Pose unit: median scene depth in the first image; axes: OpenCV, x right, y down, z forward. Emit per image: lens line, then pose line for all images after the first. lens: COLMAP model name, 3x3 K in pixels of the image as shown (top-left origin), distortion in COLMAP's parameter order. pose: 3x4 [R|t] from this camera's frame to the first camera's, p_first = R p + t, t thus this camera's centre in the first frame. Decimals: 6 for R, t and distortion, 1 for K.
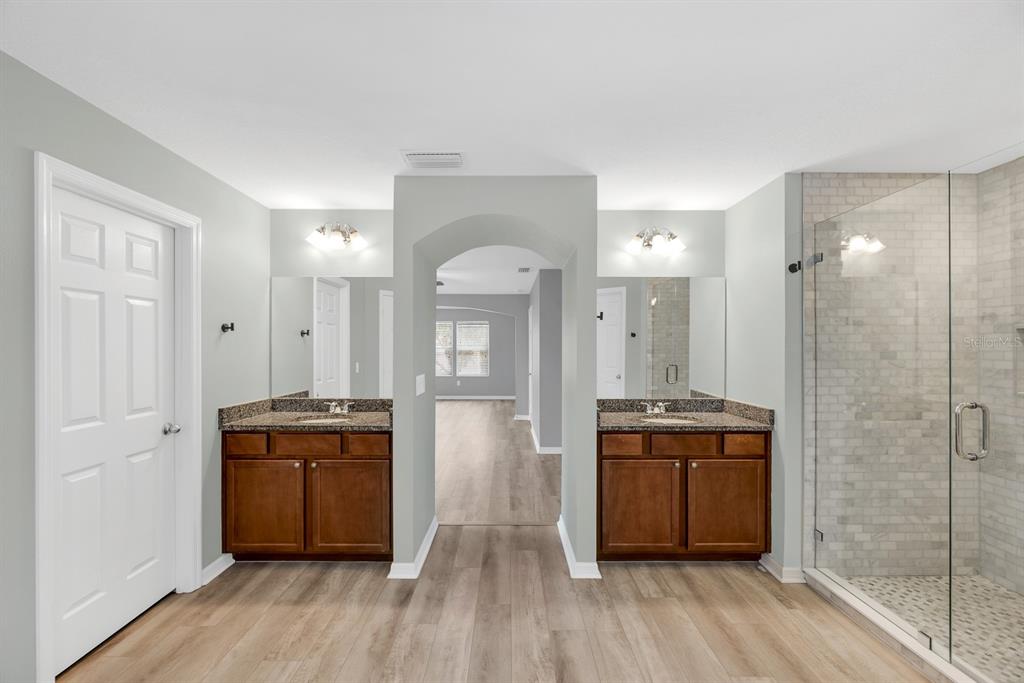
lens RADIAL K [[419.5, 0, 507.9], [0, 419.5, 345.6], [0, 0, 1]] dist [0.002202, 0.000445]
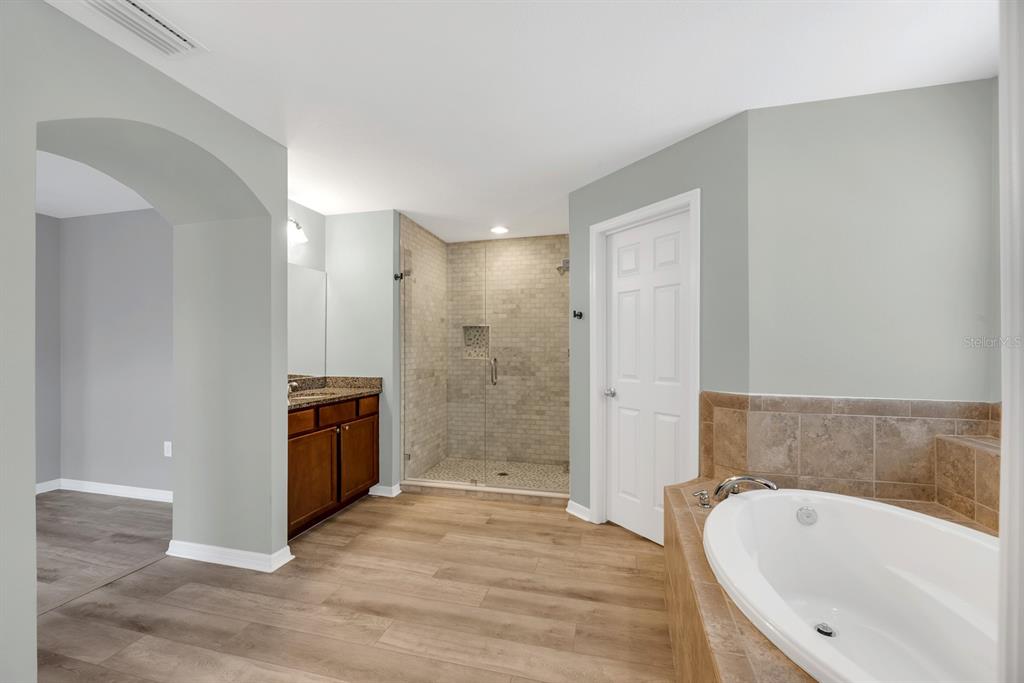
lens RADIAL K [[419.5, 0, 508.7], [0, 419.5, 346.4], [0, 0, 1]] dist [0.002202, 0.000445]
pose [[0.251196, 0.003710, 0.967929, -0.618679], [-0.004668, 0.999986, -0.002622, 0.055501], [-0.967925, -0.003860, 0.251209, 0.263979]]
